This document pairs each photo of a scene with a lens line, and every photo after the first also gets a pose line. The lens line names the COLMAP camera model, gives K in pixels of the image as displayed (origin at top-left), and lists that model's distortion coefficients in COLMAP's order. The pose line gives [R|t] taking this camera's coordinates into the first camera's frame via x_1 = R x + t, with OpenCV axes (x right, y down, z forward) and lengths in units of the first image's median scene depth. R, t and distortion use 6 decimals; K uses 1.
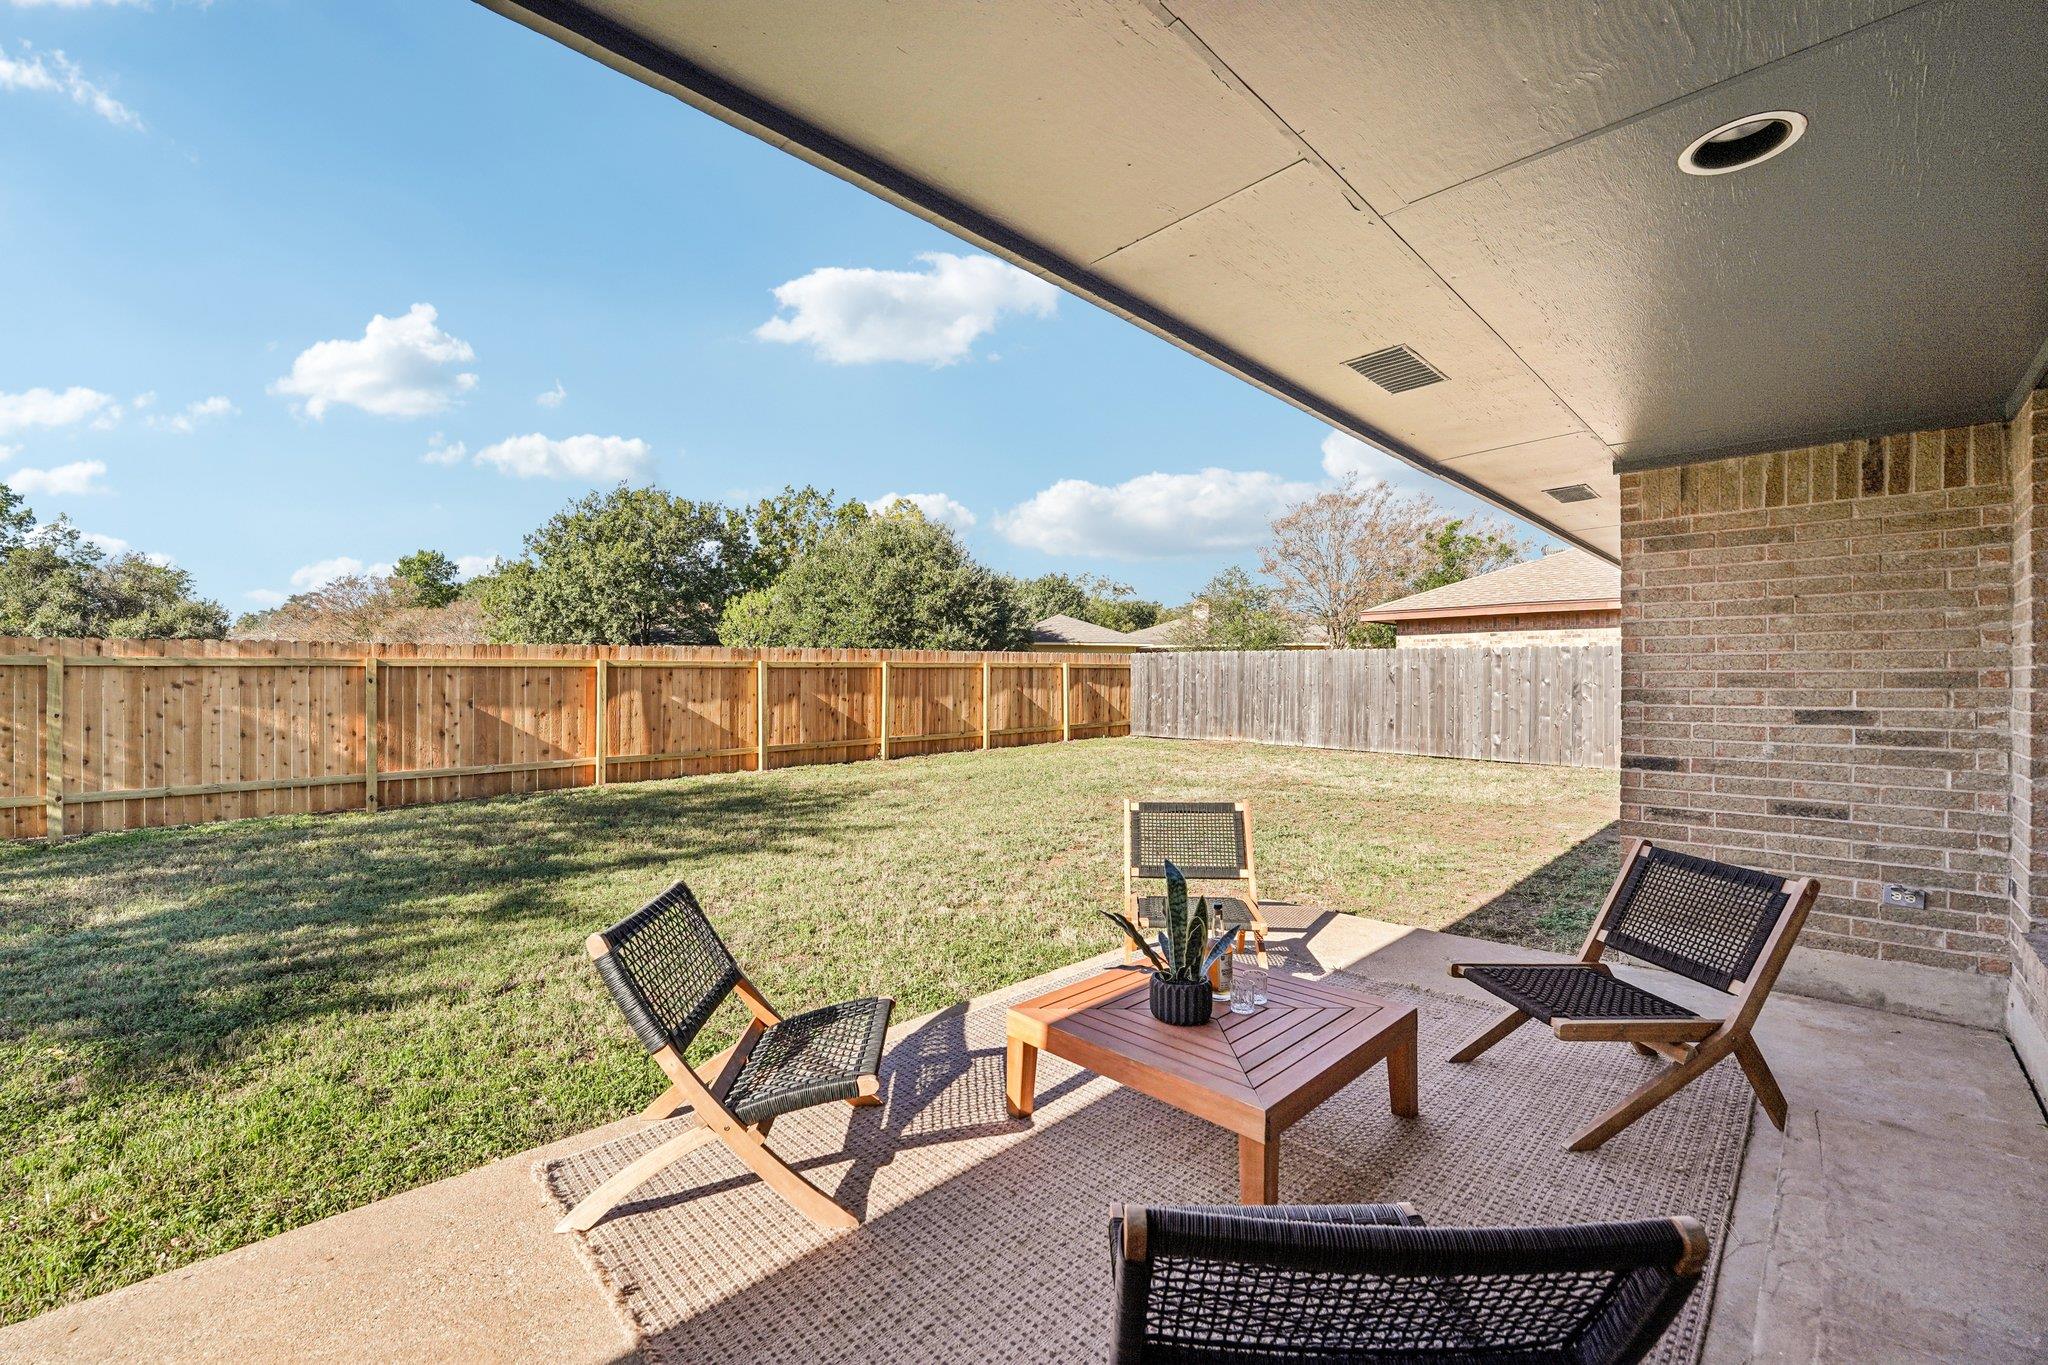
lens RADIAL K [[841.1, 0, 1014.0], [0, 841.1, 683.0], [0, 0, 1]] dist [-0.030578, 0.003729]
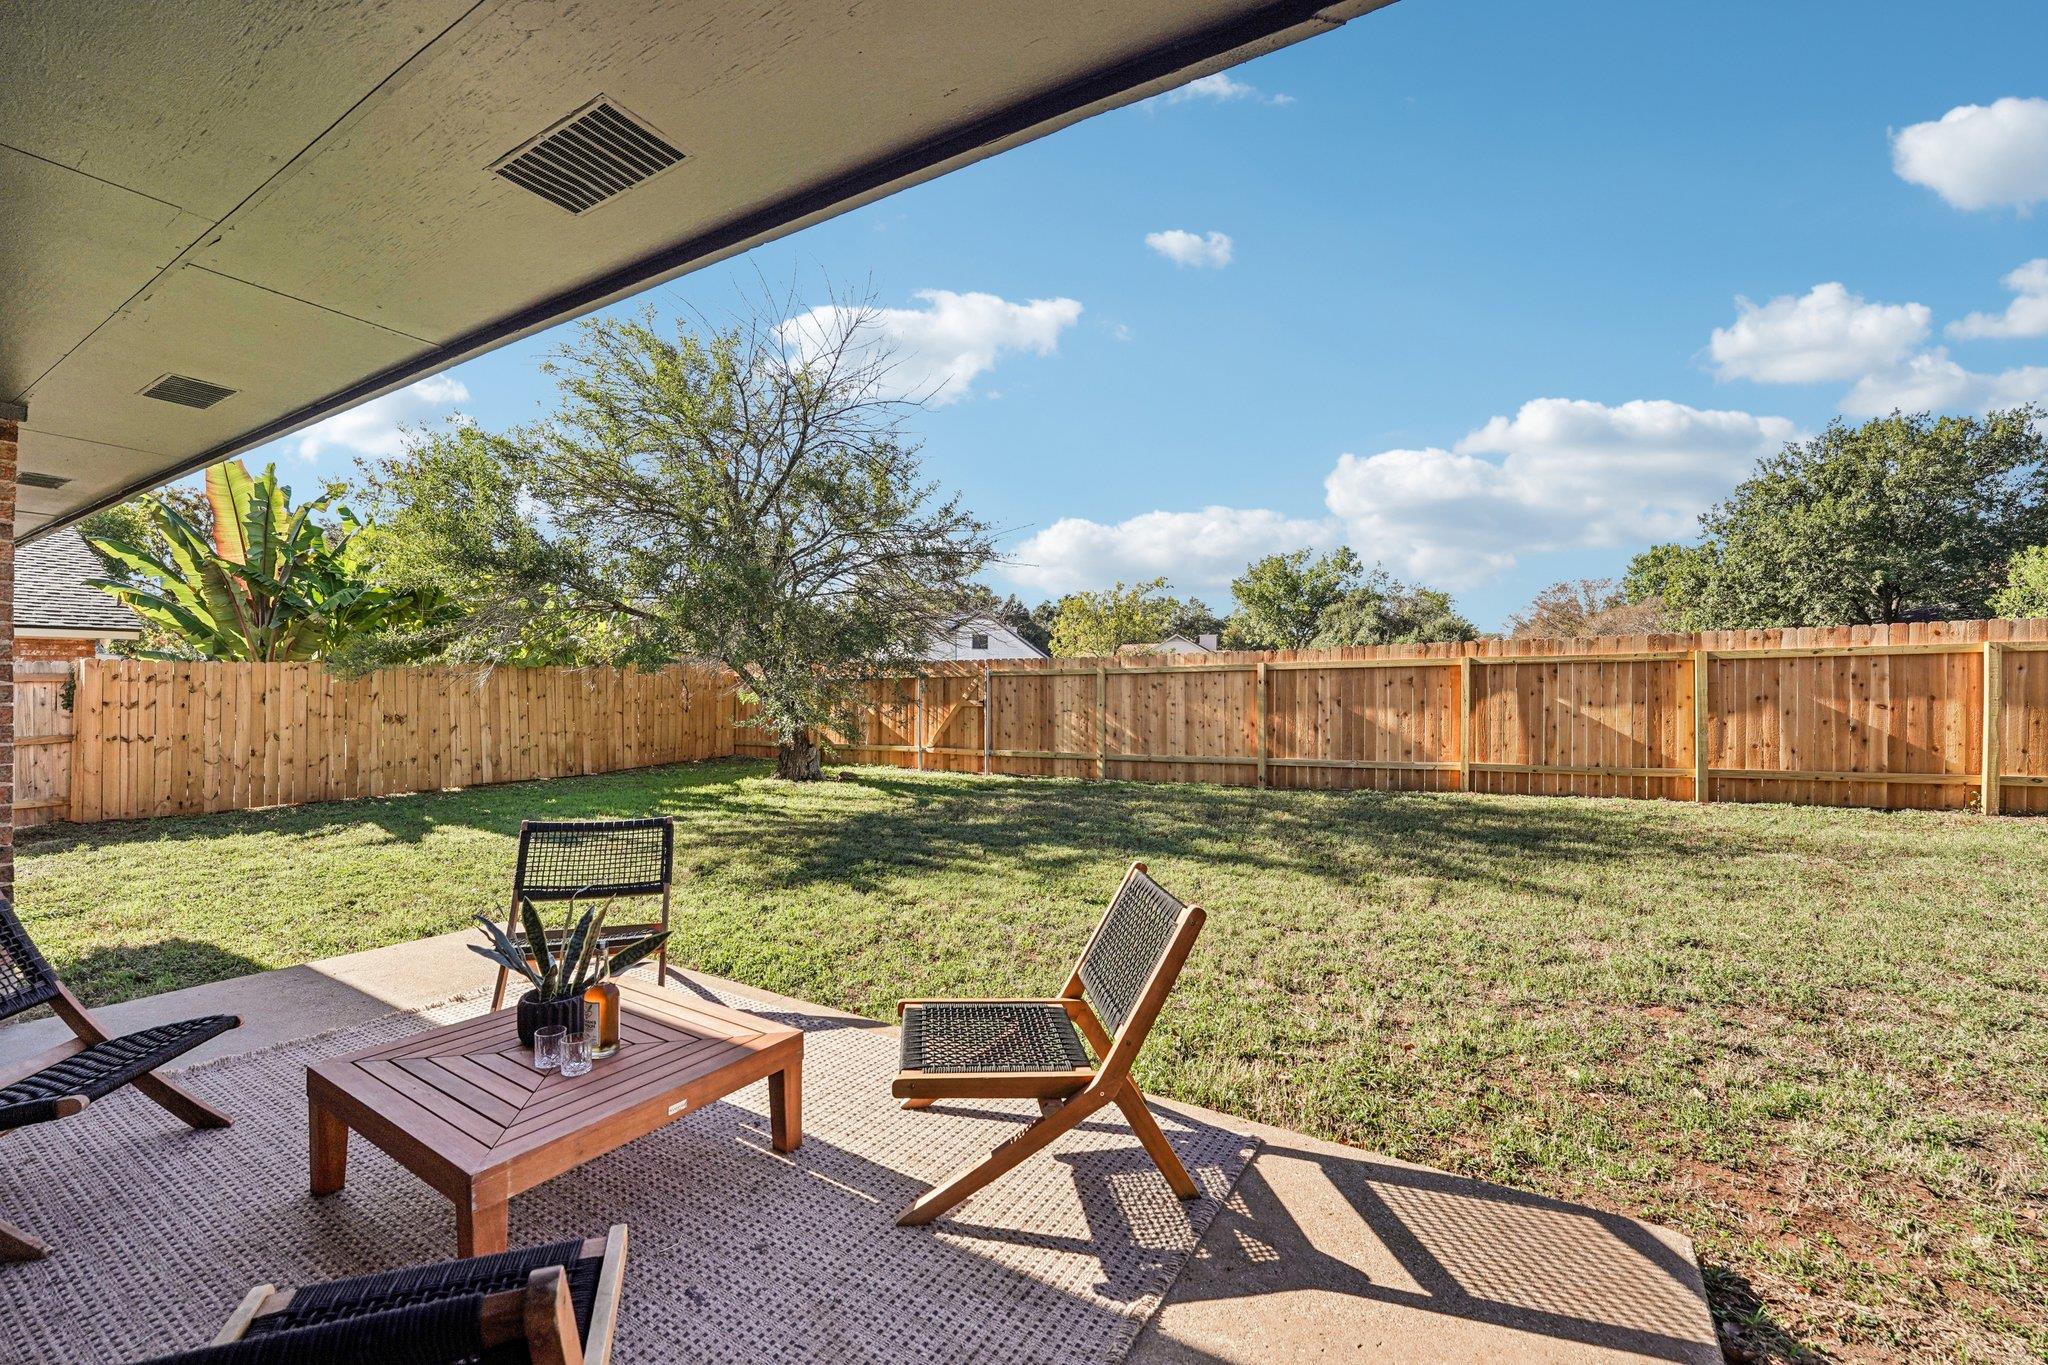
lens RADIAL K [[841.1, 0, 1012.2], [0, 841.1, 688.4], [0, 0, 1]] dist [-0.030578, 0.003729]
pose [[0.240610, 0.001161, -0.970621, 0.273503], [0.005267, 0.999983, 0.002502, 0.001504], [0.970607, -0.005714, 0.240600, 0.282644]]
